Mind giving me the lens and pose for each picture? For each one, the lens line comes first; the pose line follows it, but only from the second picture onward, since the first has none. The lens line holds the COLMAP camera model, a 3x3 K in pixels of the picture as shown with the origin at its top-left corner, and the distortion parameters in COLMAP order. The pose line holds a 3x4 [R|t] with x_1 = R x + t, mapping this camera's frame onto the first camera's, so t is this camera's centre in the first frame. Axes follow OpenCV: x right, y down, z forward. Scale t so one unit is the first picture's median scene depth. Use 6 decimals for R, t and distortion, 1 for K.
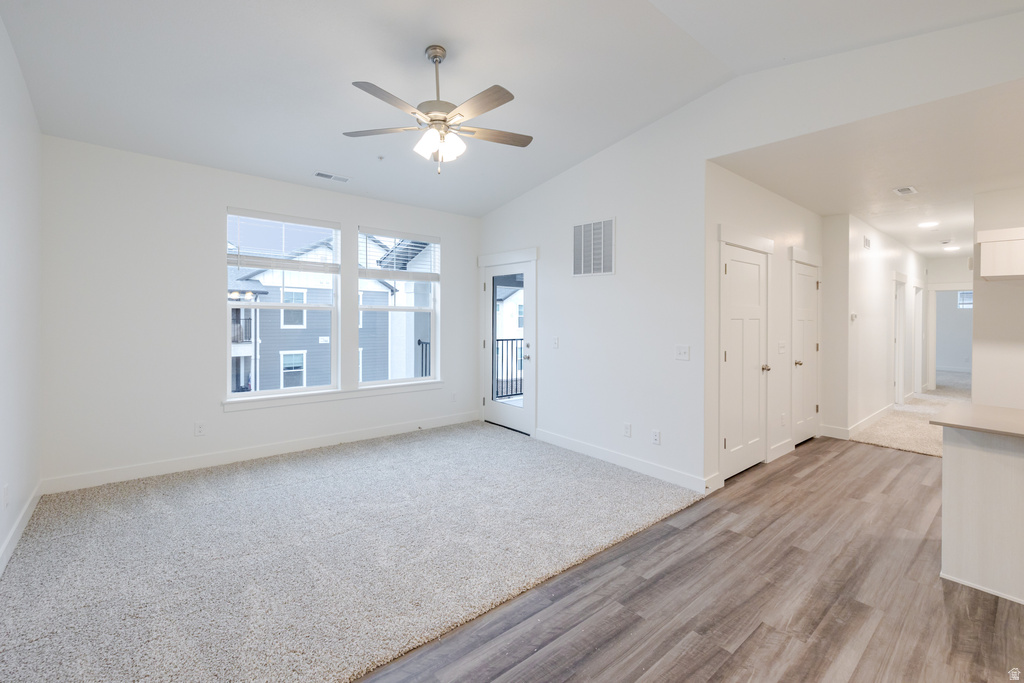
lens RADIAL K [[444.4, 0, 511.3], [0, 444.4, 311.9], [0, 0, 1]] dist [-0.000094, -0.000258]
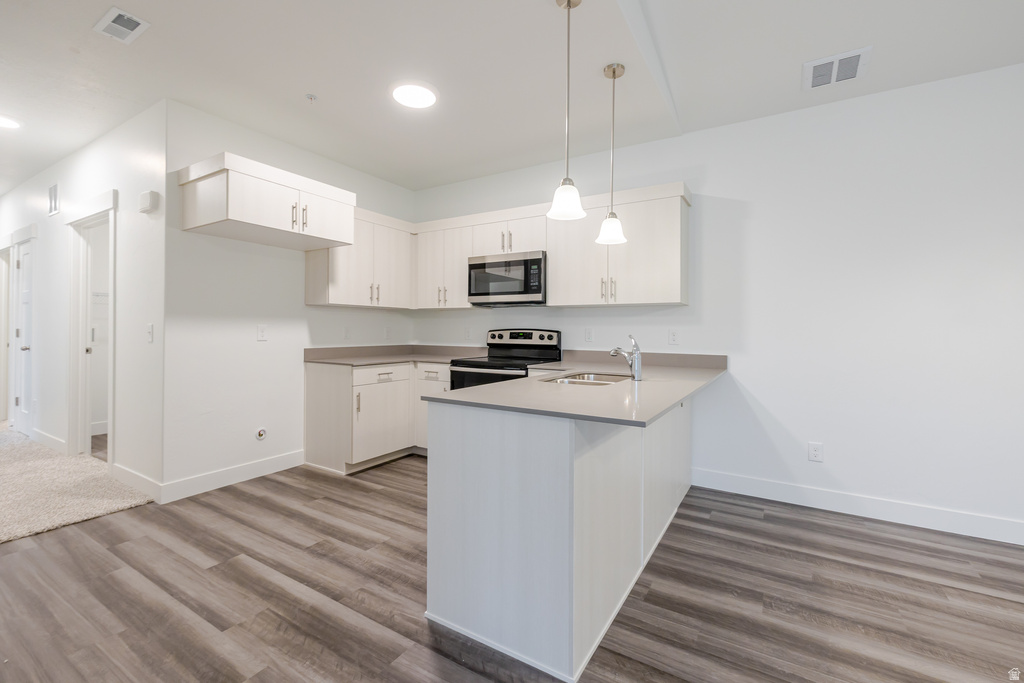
lens RADIAL K [[437.1, 0, 516.3], [0, 437.1, 329.5], [0, 0, 1]] dist [0.000182, 0.000078]
pose [[-0.320348, -0.017369, 0.947141, 0.288216], [-0.019490, 0.999741, 0.011741, 0.075537], [-0.947099, -0.014698, -0.320603, 0.814265]]
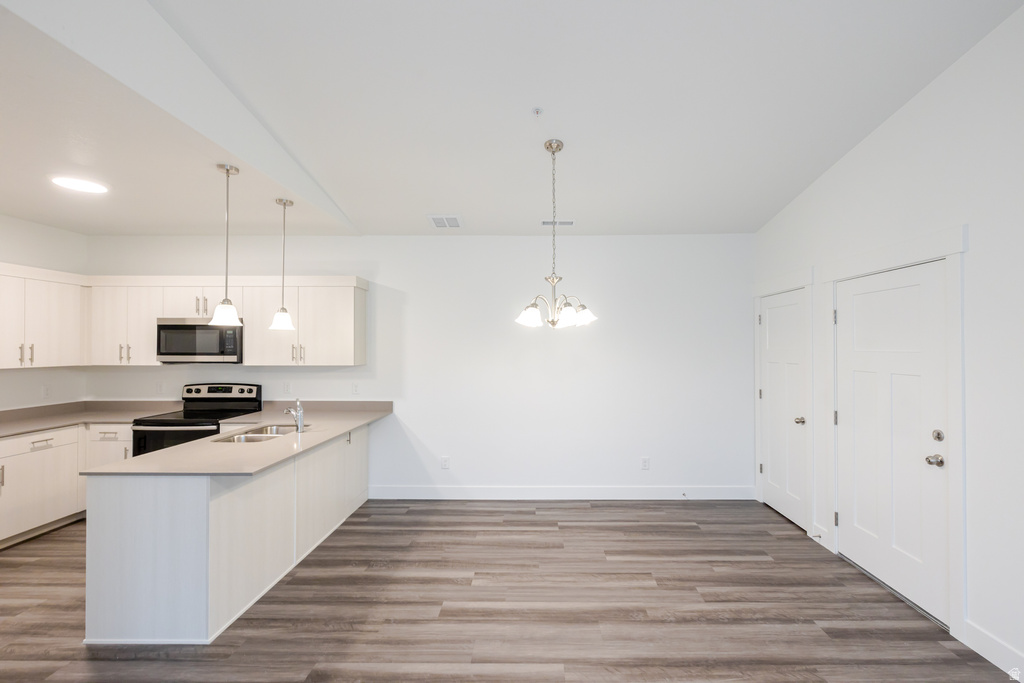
lens RADIAL K [[442.2, 0, 535.0], [0, 442.2, 341.8], [0, 0, 1]] dist [-0.000333, -0.000001]
pose [[-0.763821, -0.010206, 0.645347, -0.099915], [-0.018155, 0.999819, -0.005675, -0.031430], [-0.645173, -0.016051, -0.763868, 0.822527]]
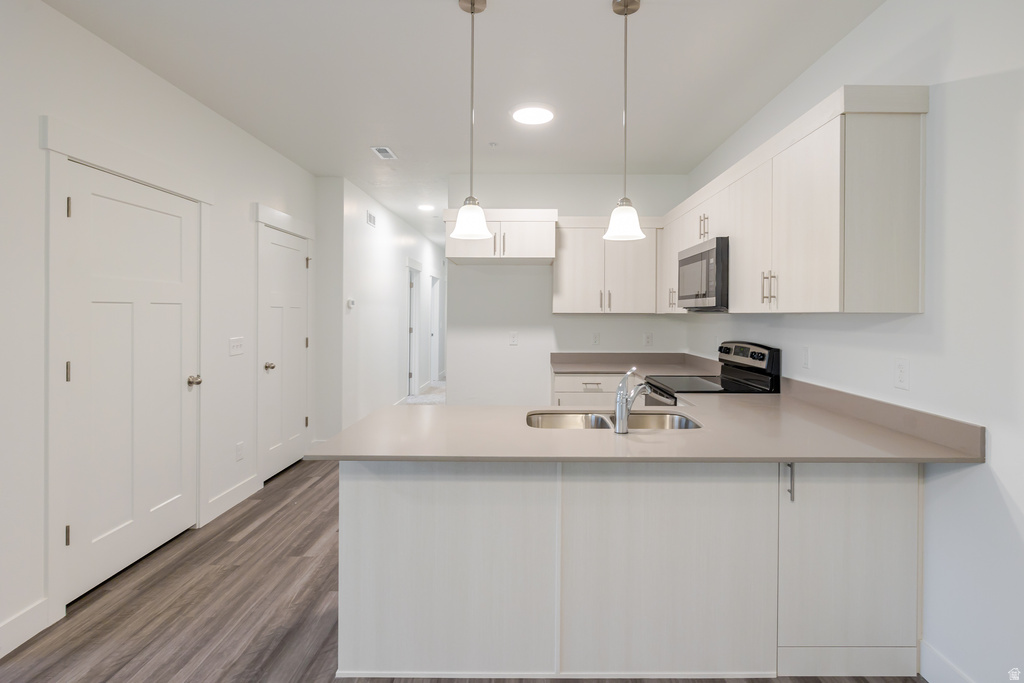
lens RADIAL K [[506.9, 0, 531.6], [0, 506.9, 315.1], [0, 0, 1]] dist [0.000302, 0.000324]
pose [[0.643231, -0.015938, 0.765506, 0.370295], [0.002444, 0.999821, 0.018763, 0.022227], [-0.765668, -0.010198, 0.643155, 0.184001]]
